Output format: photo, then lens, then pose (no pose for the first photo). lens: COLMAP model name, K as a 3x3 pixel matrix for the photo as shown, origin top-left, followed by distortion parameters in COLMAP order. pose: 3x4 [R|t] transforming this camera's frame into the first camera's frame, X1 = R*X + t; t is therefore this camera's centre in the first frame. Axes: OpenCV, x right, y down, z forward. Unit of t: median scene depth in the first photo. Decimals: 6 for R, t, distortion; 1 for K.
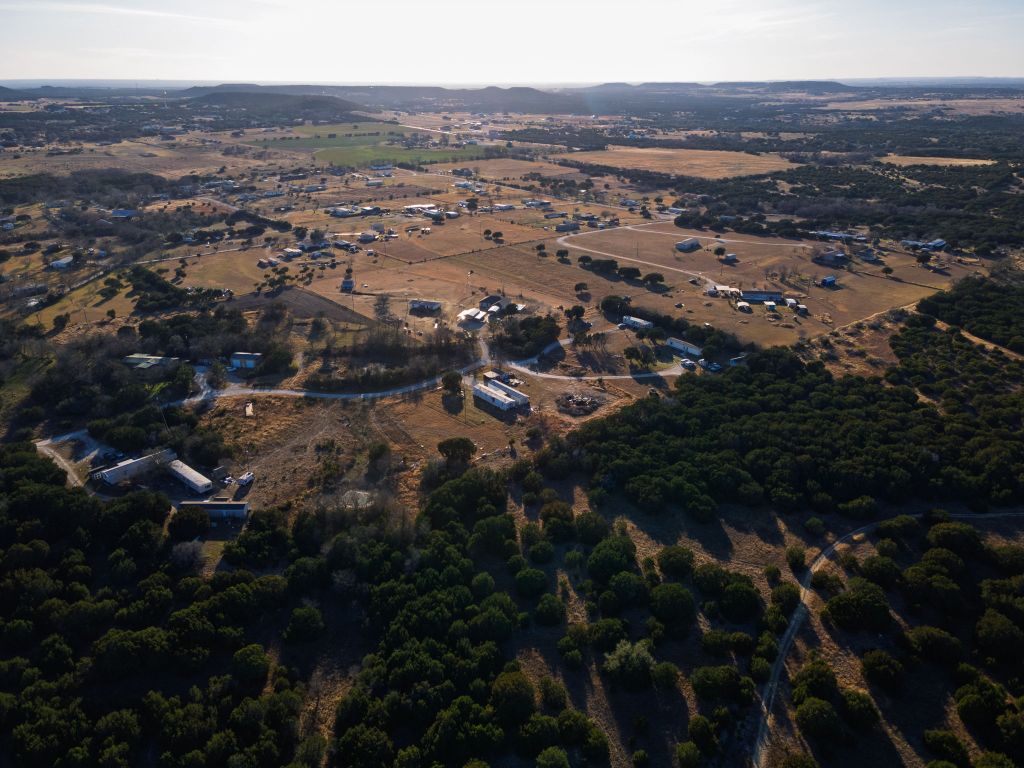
lens RADIAL K [[763.8, 0, 513.5], [0, 763.8, 404.4], [0, 0, 1]] dist [0.005498, 0.073511]
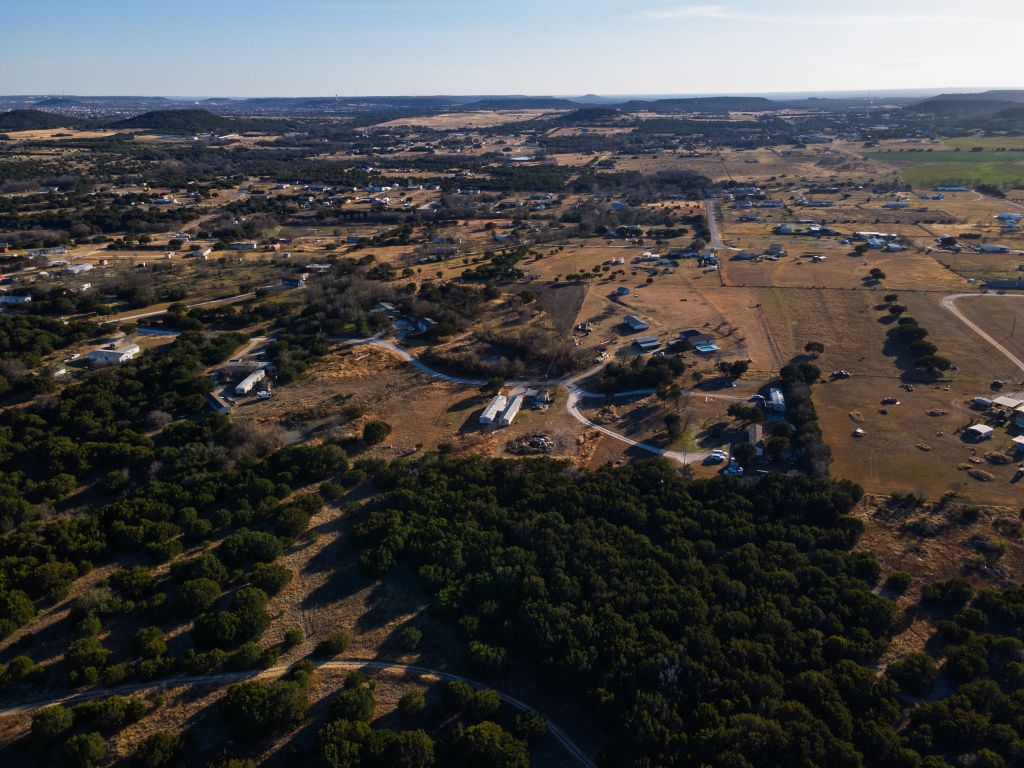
lens RADIAL K [[761.7, 0, 514.0], [0, 761.7, 381.0], [0, 0, 1]] dist [0.006605, 0.049294]
pose [[0.614500, 0.278717, -0.738043, 0.676146], [-0.303791, 0.946971, 0.104679, -0.149947], [0.728080, 0.159886, 0.666585, 0.340464]]
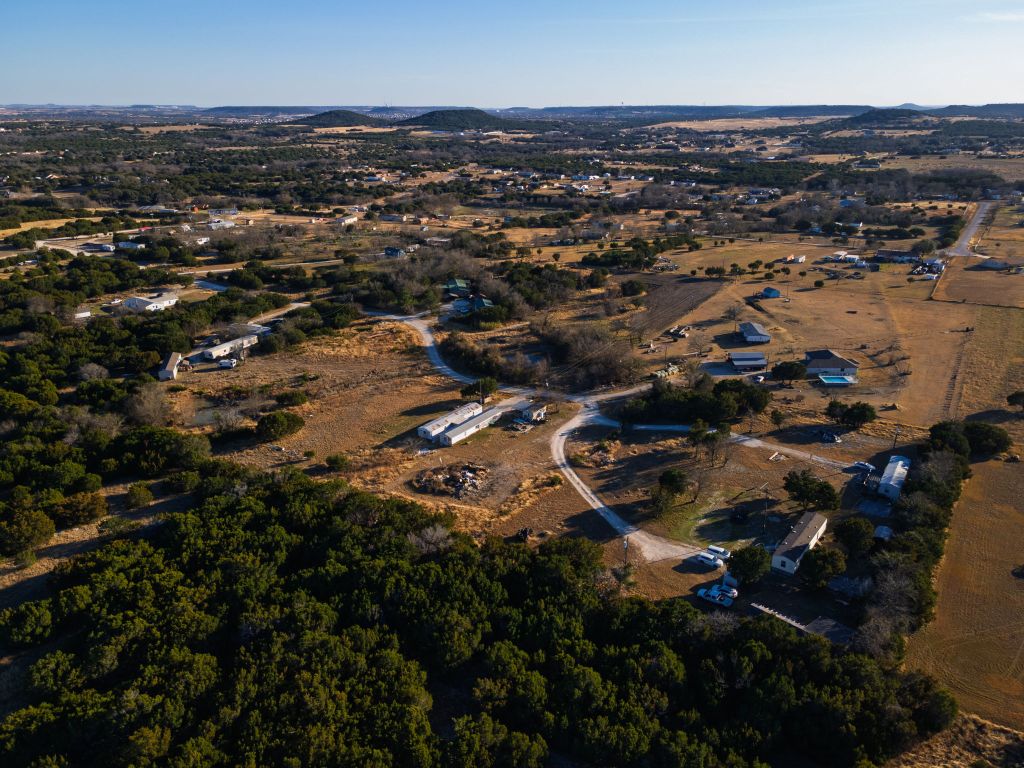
lens RADIAL K [[749.8, 0, 514.4], [0, 749.8, 388.4], [0, 0, 1]] dist [0.006080, 0.054280]
pose [[0.292933, 0.340408, -0.893483, 0.565713], [-0.375613, 0.900319, 0.219866, -0.199892], [0.879264, 0.271198, 0.391595, 0.739829]]
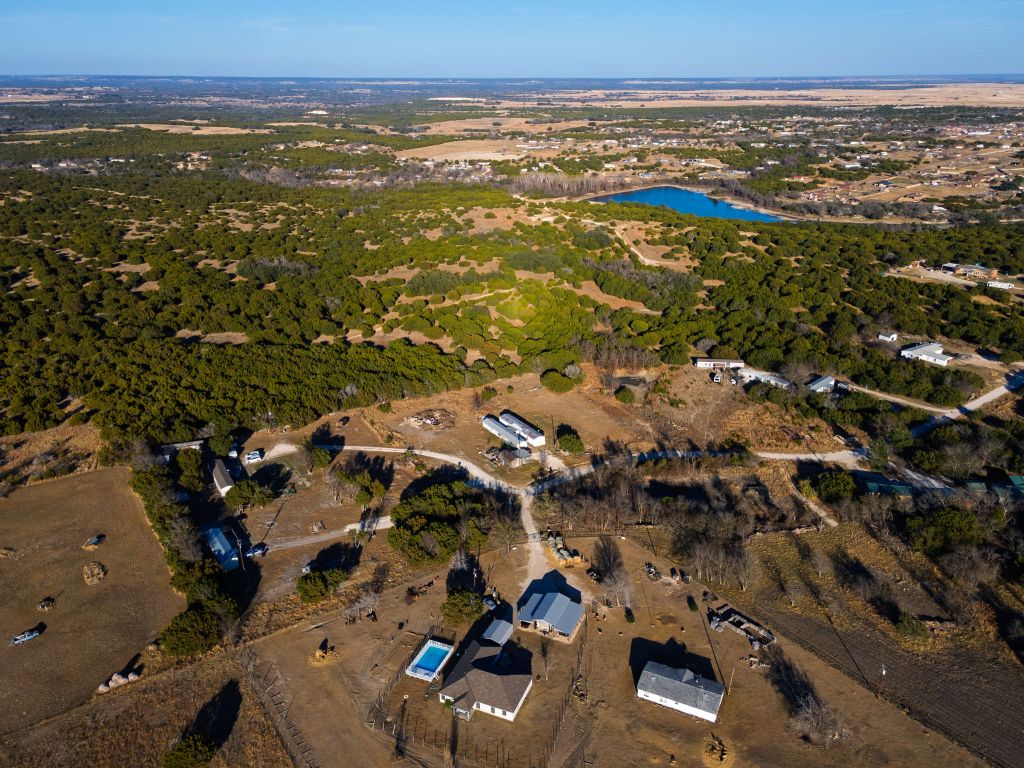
lens RADIAL K [[761.7, 0, 514.0], [0, 761.7, 381.0], [0, 0, 1]] dist [0.006605, 0.049294]
pose [[-0.996602, -0.025306, 0.078380, -0.082018], [0.037310, 0.709681, 0.703535, -0.641318], [-0.073429, 0.704069, -0.706325, 1.513346]]
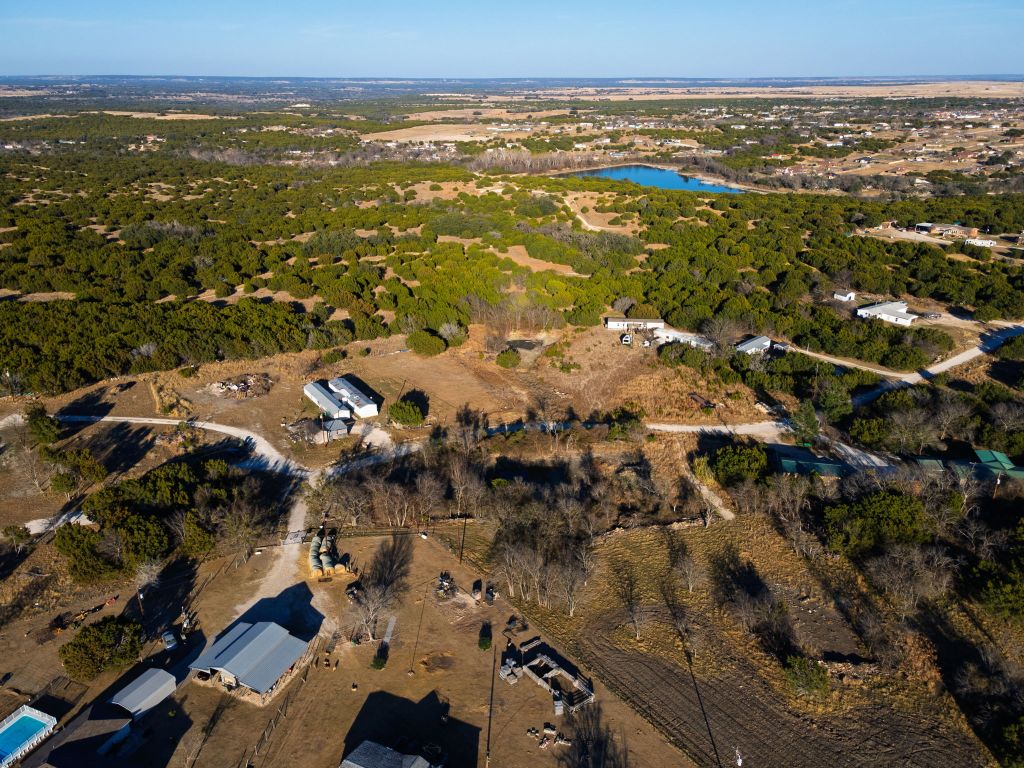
lens RADIAL K [[761.7, 0, 514.0], [0, 761.7, 381.0], [0, 0, 1]] dist [0.006605, 0.049294]
pose [[-0.997057, -0.023651, 0.072918, -0.210194], [0.034628, 0.709672, 0.703681, -0.471425], [-0.068390, 0.704135, -0.706765, 1.395185]]
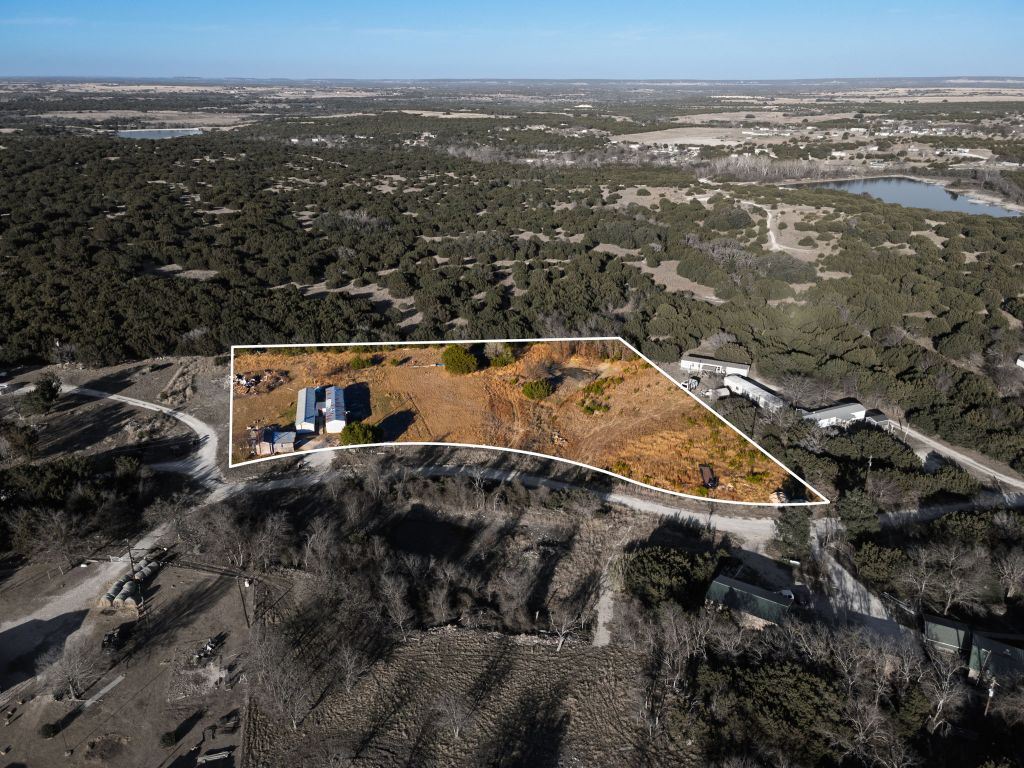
lens RADIAL K [[749.8, 0, 514.4], [0, 749.8, 388.4], [0, 0, 1]] dist [0.006080, 0.054280]
pose [[-0.907175, -0.159263, 0.389446, -0.393882], [0.165797, 0.715394, 0.678766, -0.412989], [-0.386710, 0.680328, -0.622582, 1.268760]]
